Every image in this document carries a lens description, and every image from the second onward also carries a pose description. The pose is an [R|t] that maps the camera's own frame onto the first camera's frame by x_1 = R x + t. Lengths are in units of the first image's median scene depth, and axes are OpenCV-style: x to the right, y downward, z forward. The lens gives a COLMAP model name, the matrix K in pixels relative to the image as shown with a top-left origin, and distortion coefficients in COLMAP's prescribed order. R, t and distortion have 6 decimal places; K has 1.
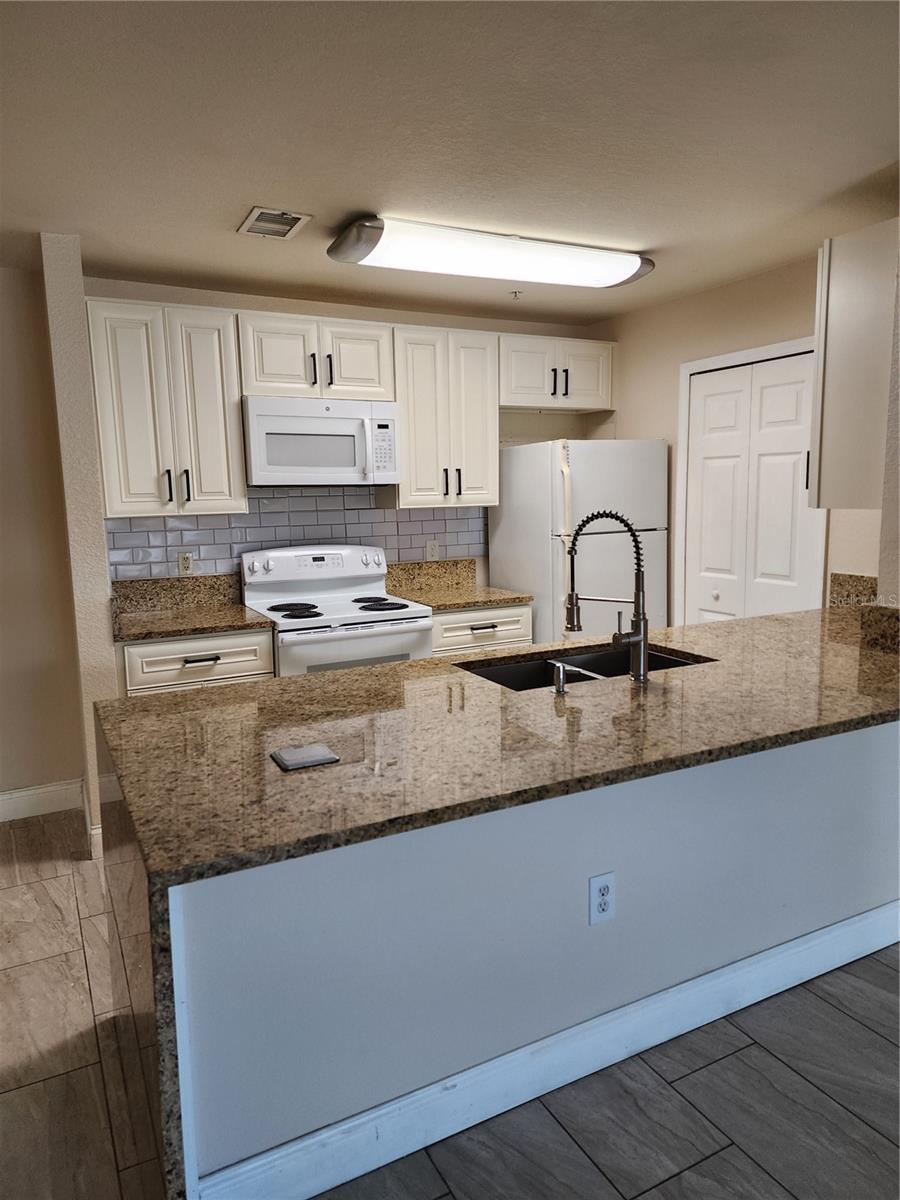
lens RADIAL K [[814.7, 0, 455.4], [0, 814.7, 604.7], [0, 0, 1]] dist [0.075486, -0.018959]
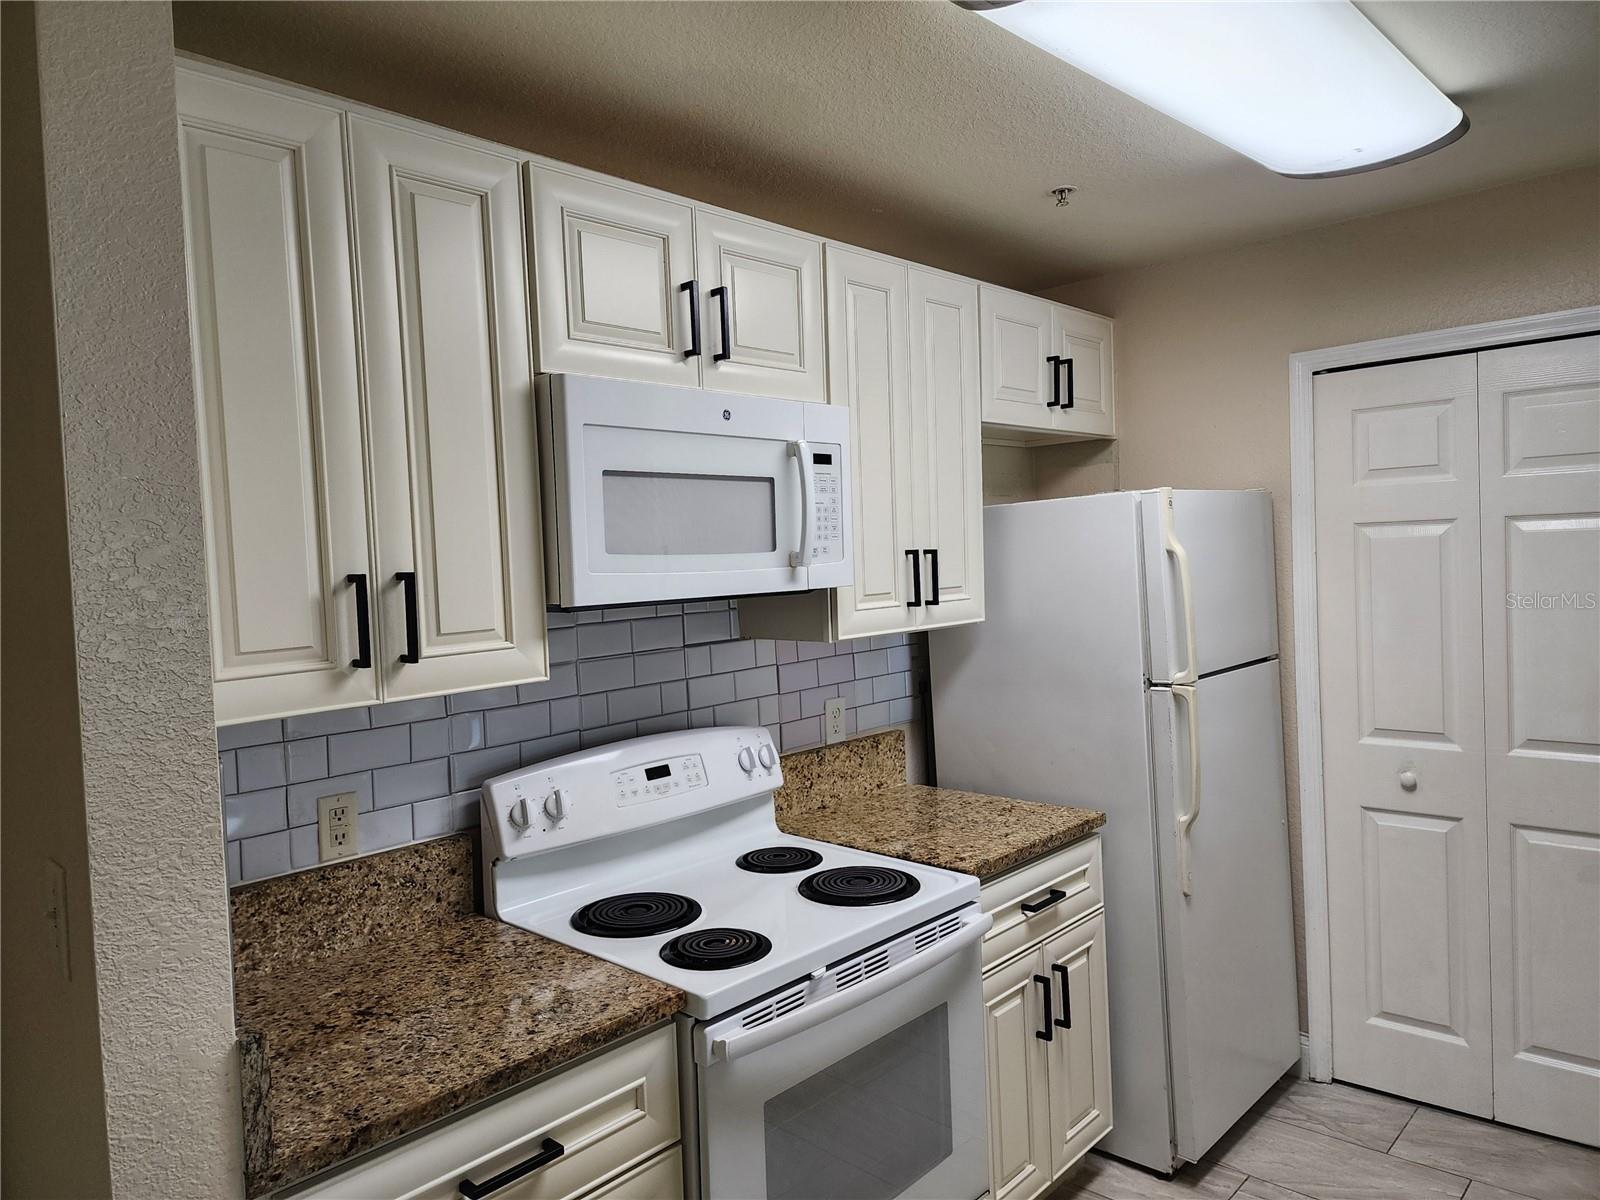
lens RADIAL K [[1086.3, 0, 795.5], [0, 1086.3, 587.3], [0, 0, 1]] dist [0.075486, -0.018959]
pose [[0.947077, -0.028069, 0.319777, -0.285350], [0.066390, 0.991759, -0.109572, -0.086195], [-0.314066, 0.125003, 0.941136, 0.460526]]
